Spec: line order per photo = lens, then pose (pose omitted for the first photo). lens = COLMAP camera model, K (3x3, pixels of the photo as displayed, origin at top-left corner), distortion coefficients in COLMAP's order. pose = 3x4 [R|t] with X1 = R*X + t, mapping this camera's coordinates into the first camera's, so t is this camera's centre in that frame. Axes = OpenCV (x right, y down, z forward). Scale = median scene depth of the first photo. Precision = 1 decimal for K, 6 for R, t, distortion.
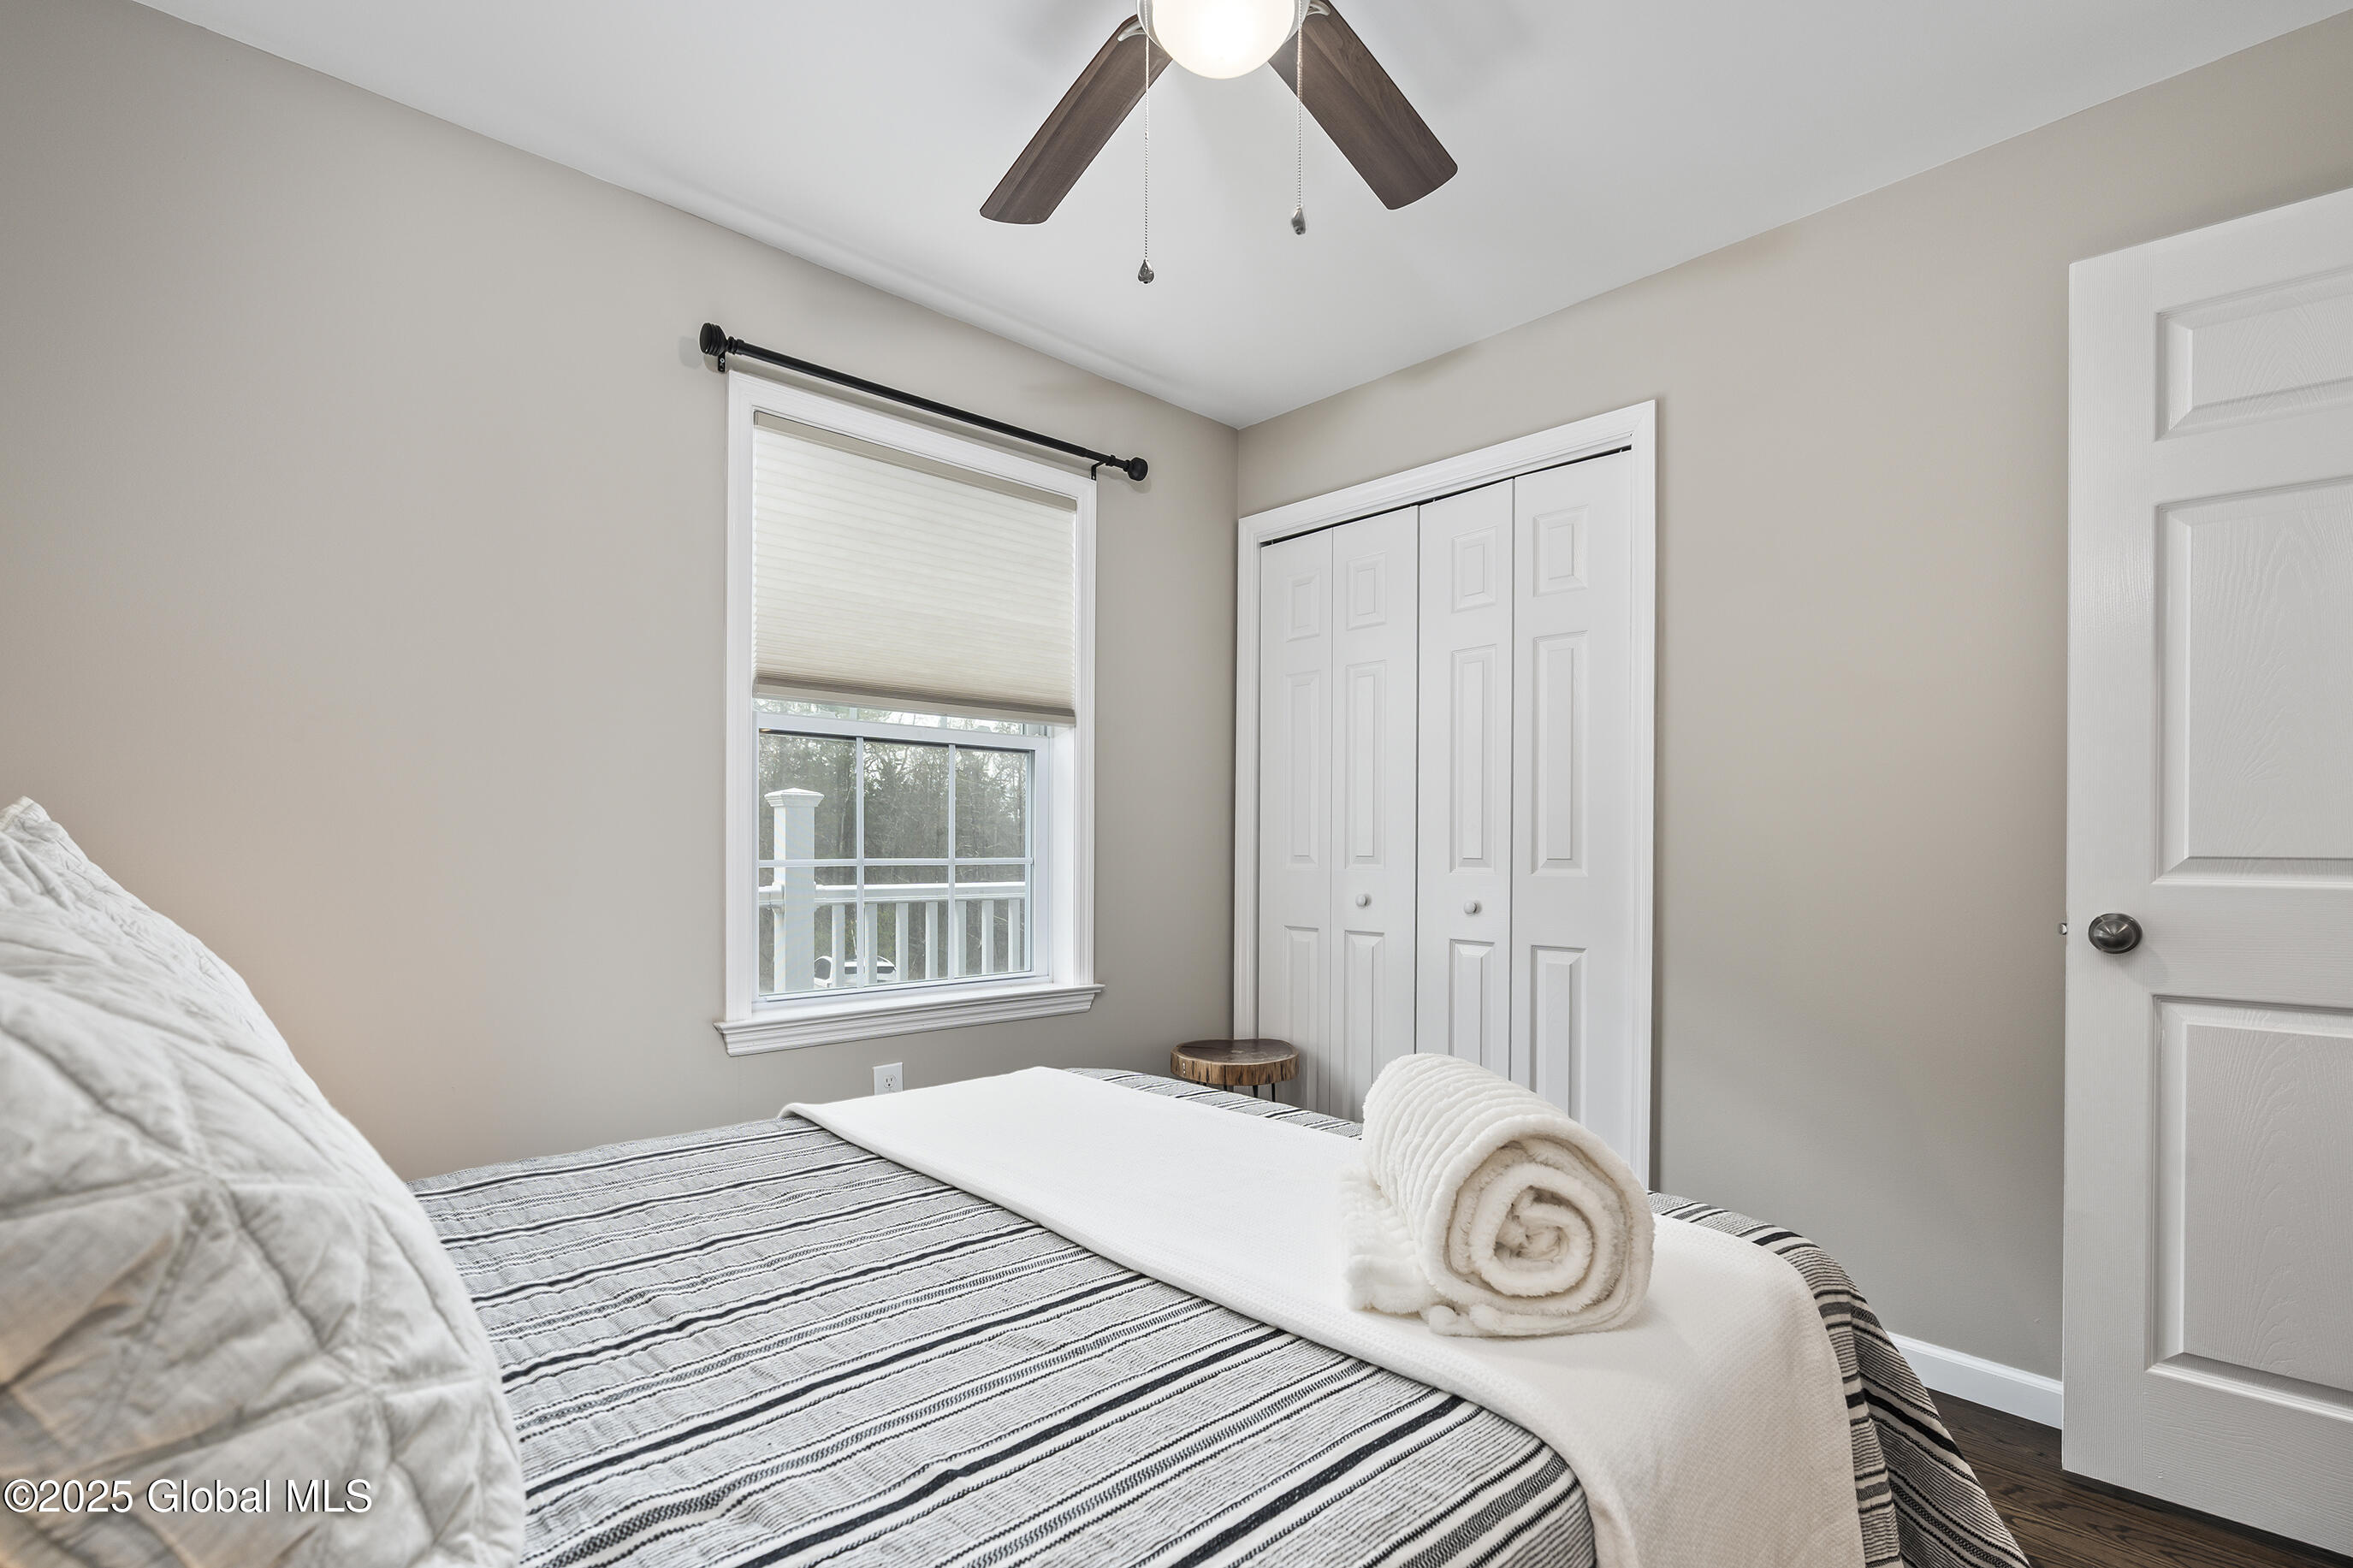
lens RADIAL K [[1068.3, 0, 1157.6], [0, 1068.3, 861.6], [0, 0, 1]] dist [-0.008469, 0.003427]
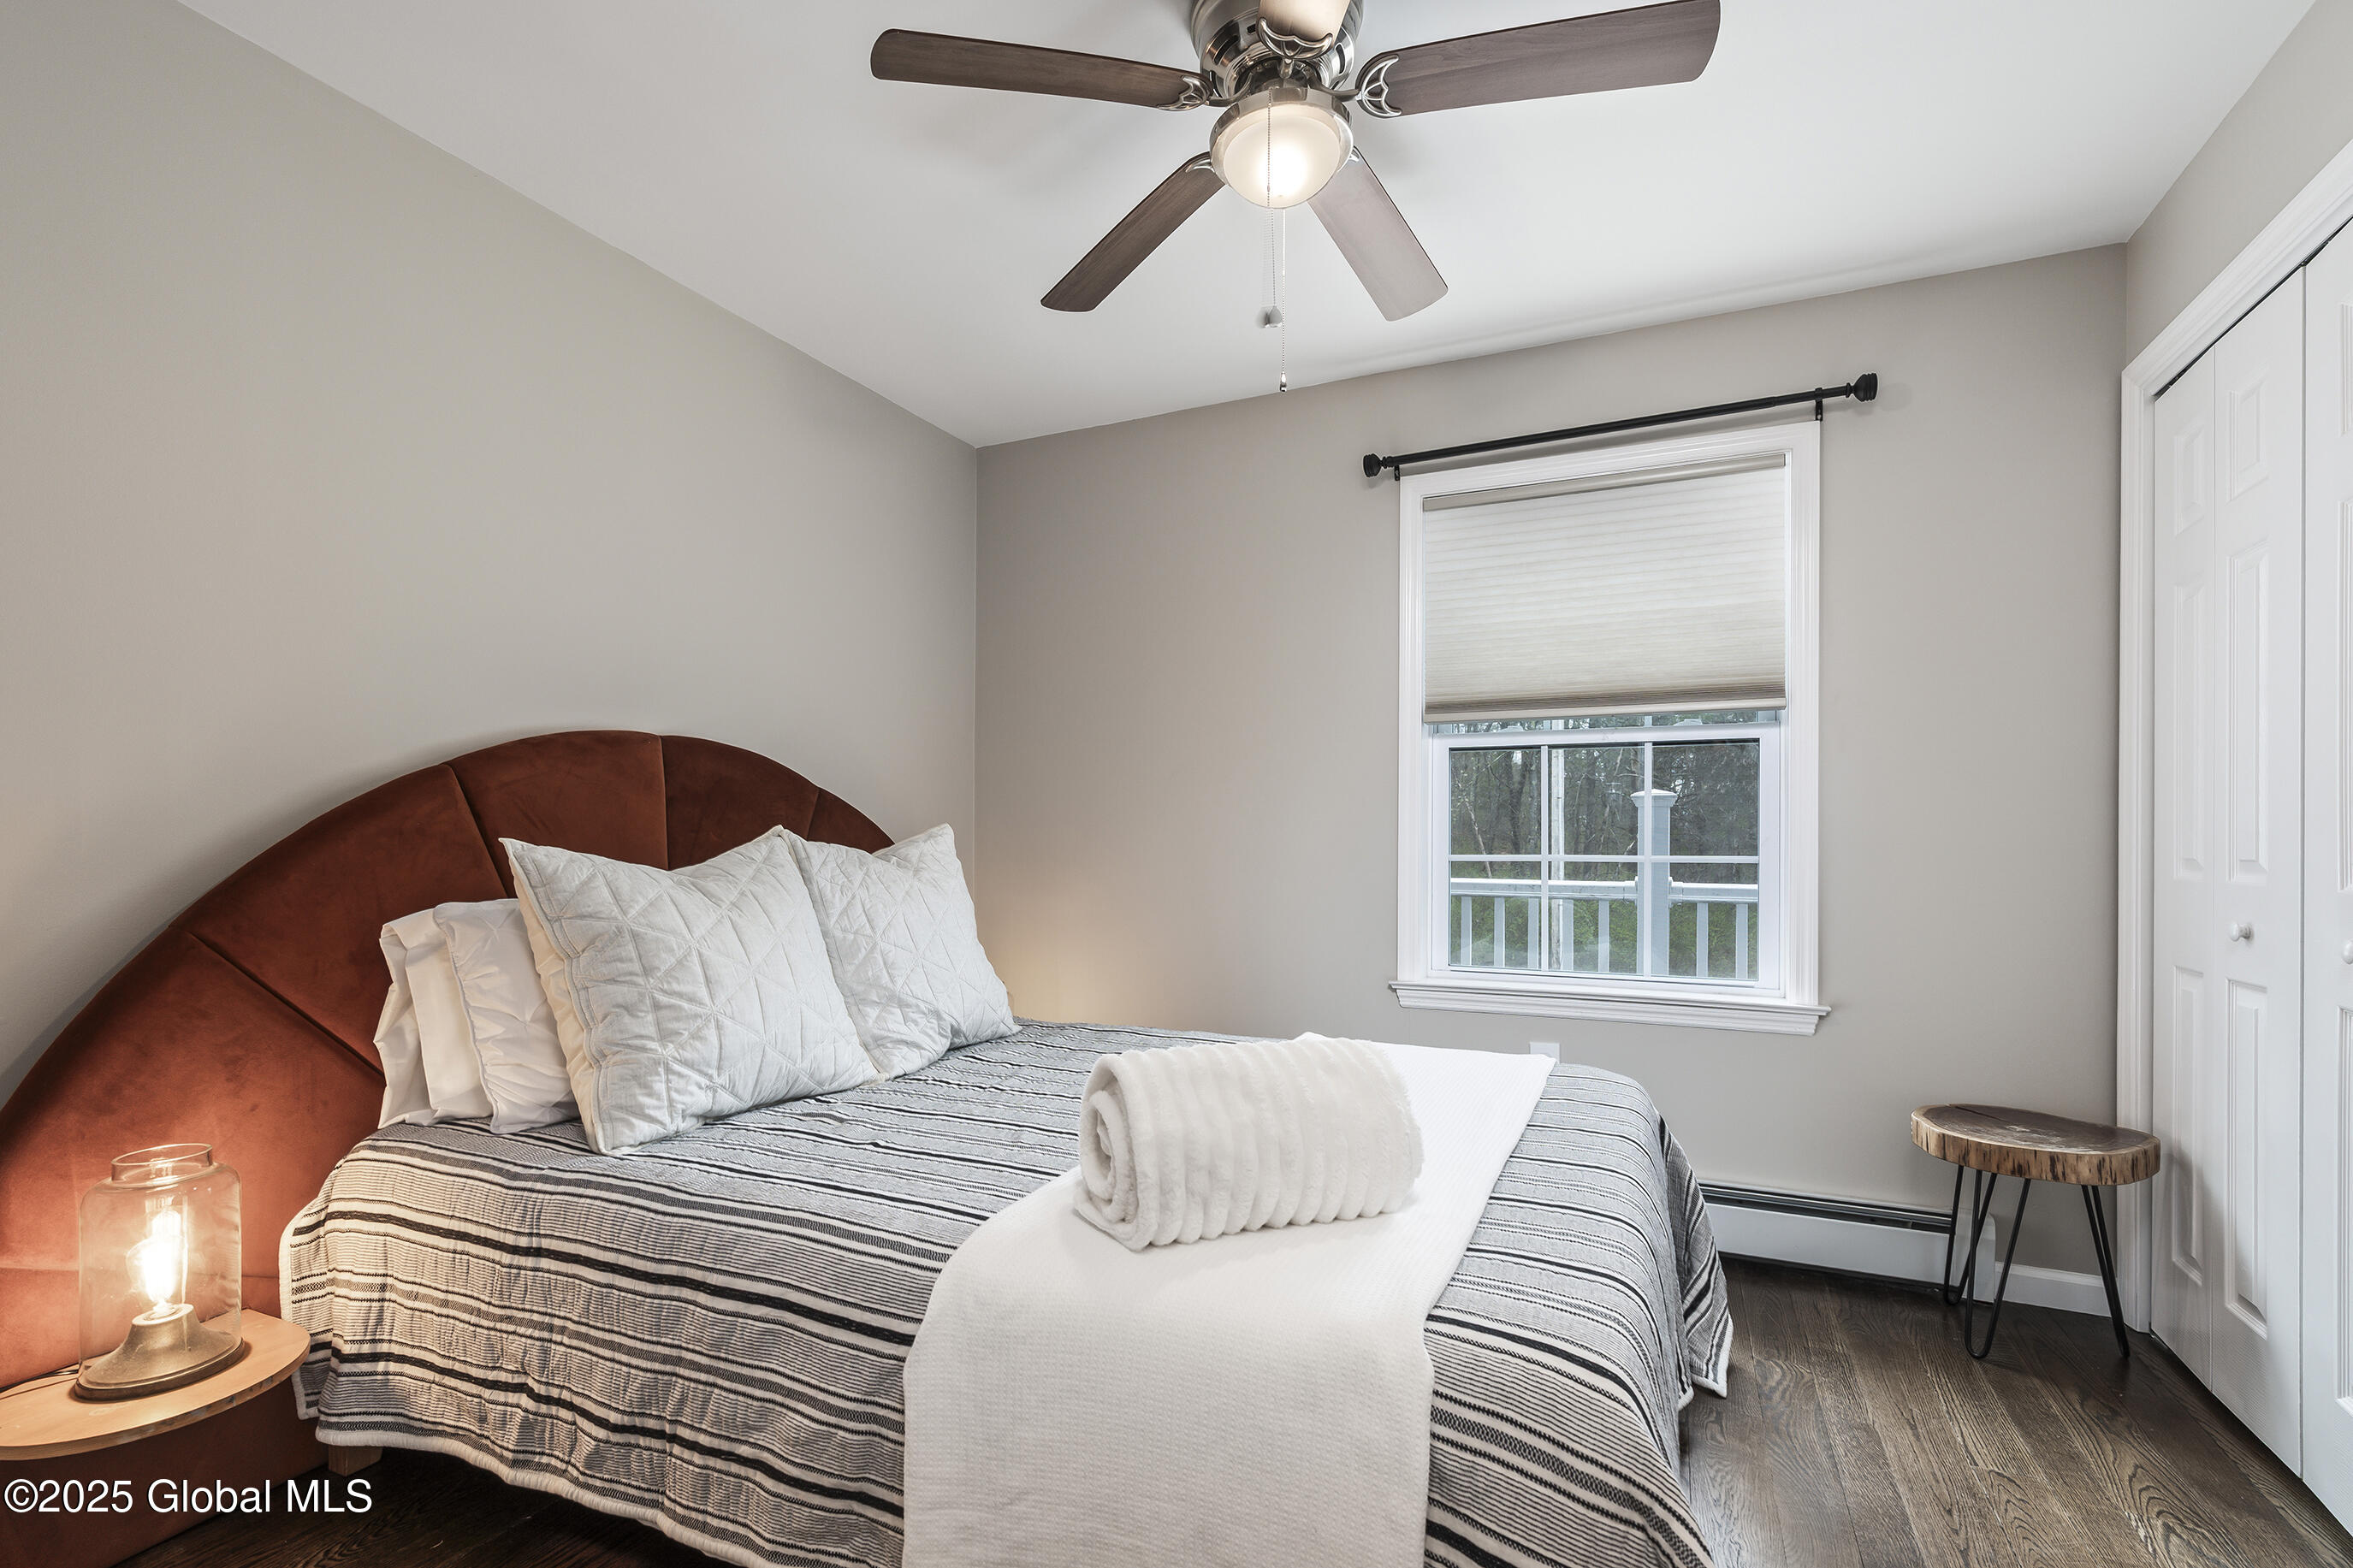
lens RADIAL K [[1068.3, 0, 1188.7], [0, 1068.3, 831.9], [0, 0, 1]] dist [-0.008469, 0.003427]
pose [[0.385950, -0.009097, -0.922475, 0.553072], [-0.015502, 0.999746, -0.016345, -0.002590], [0.922390, 0.020608, 0.385711, 0.211152]]
